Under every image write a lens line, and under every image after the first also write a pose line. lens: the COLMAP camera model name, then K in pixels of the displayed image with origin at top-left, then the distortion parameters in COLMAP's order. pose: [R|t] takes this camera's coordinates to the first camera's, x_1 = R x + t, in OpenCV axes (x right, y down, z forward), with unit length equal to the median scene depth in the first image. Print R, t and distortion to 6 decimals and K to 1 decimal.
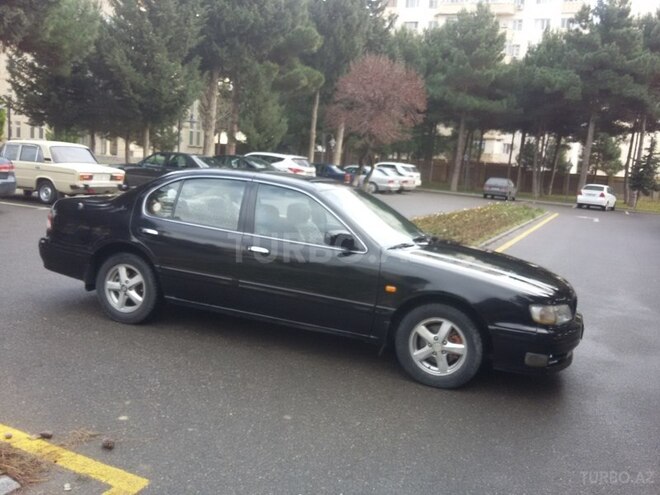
lens RADIAL K [[609.8, 0, 346.2], [0, 609.8, 245.4], [0, 0, 1]] dist [0.078230, -0.186208]
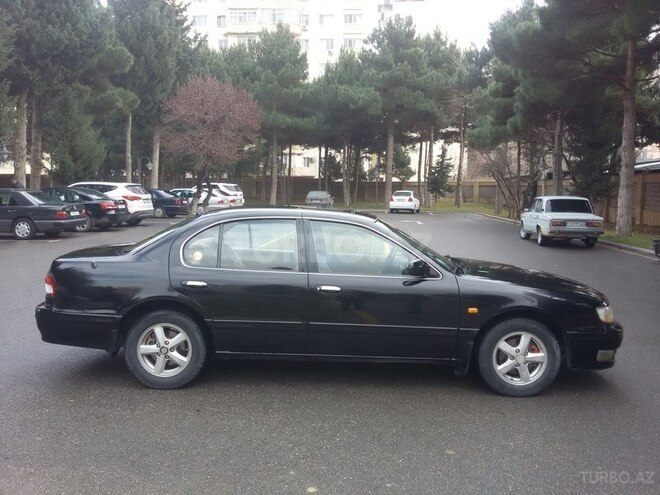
lens RADIAL K [[602.7, 0, 347.8], [0, 602.7, 248.2], [0, 0, 1]] dist [0.082220, -0.176674]
pose [[0.940814, -0.102835, 0.322945, -0.062310], [0.108942, 0.994048, -0.000840, -0.007851], [-0.320937, 0.035973, 0.946417, 0.012042]]
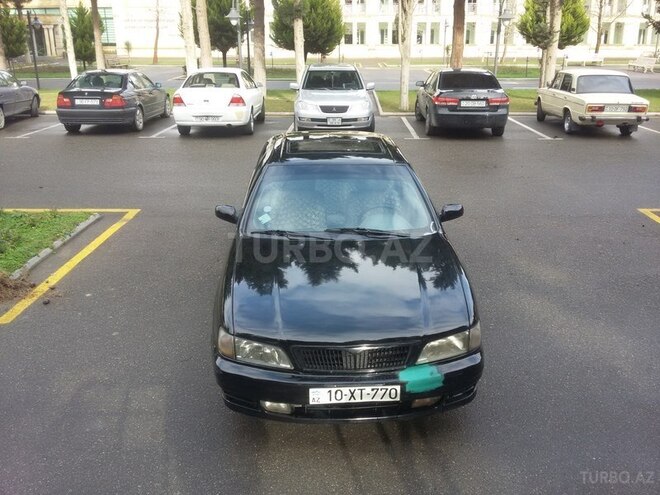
lens RADIAL K [[602.7, 0, 347.8], [0, 602.7, 248.2], [0, 0, 1]] dist [0.082220, -0.176674]
pose [[0.399250, 0.234086, -0.886456, 0.148042], [-0.094405, 0.972214, 0.214213, -0.028728], [0.911969, -0.001839, 0.410255, 0.105969]]
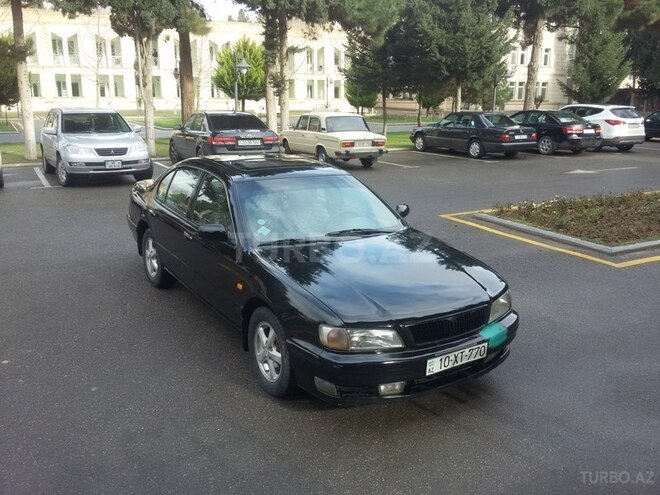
lens RADIAL K [[602.7, 0, 347.8], [0, 602.7, 248.2], [0, 0, 1]] dist [0.082220, -0.176674]
pose [[0.802777, 0.081316, -0.590708, 0.110249], [-0.028832, 0.994792, 0.097759, -0.012974], [0.595582, -0.061448, 0.800941, 0.043715]]
